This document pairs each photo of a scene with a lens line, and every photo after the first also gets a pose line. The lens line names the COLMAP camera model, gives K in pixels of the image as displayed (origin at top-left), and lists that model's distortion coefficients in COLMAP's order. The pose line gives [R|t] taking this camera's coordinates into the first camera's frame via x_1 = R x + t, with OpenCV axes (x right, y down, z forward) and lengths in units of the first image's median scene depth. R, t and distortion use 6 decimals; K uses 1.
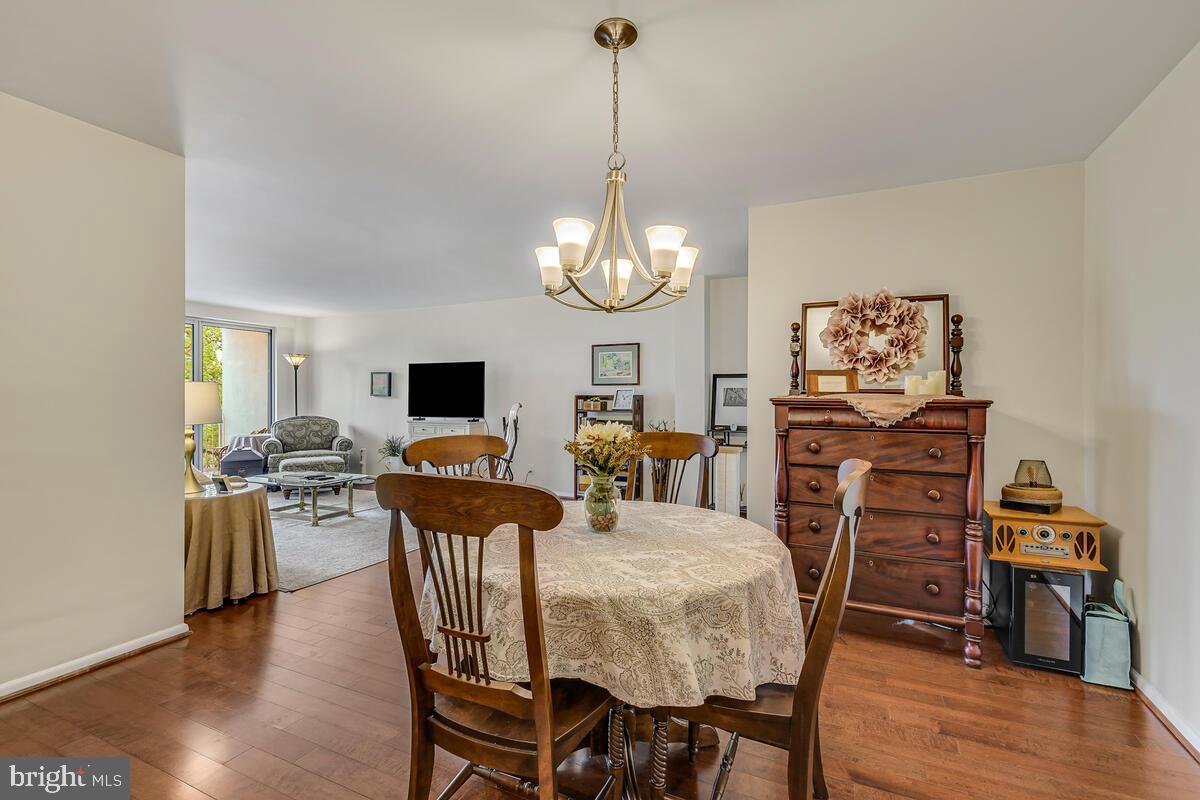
lens RADIAL K [[547.6, 0, 599.5], [0, 547.6, 398.2], [0, 0, 1]] dist [-0.002984, -0.000544]
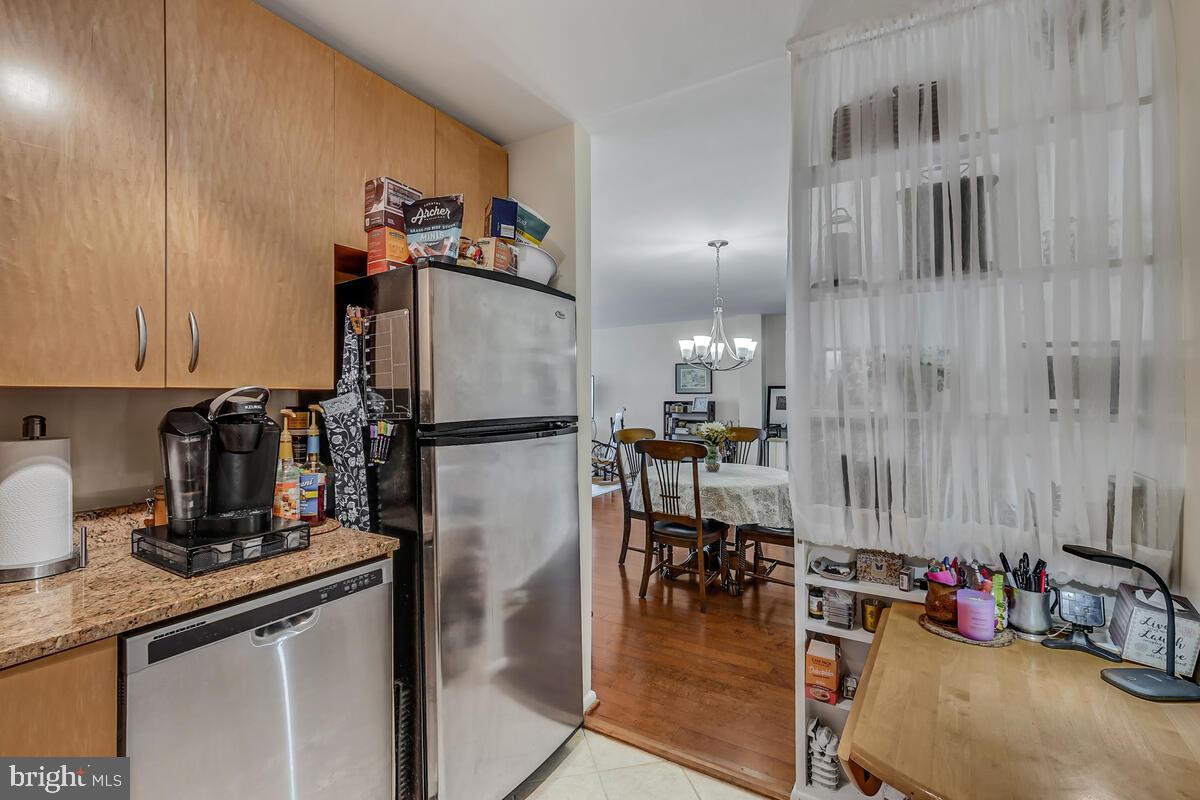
lens RADIAL K [[547.6, 0, 599.5], [0, 547.6, 398.2], [0, 0, 1]] dist [-0.002984, -0.000544]
pose [[0.994972, -0.003621, -0.100090, -0.109728], [0.003928, 0.999988, 0.002877, -0.028794], [0.100079, -0.003256, 0.994974, -0.594573]]
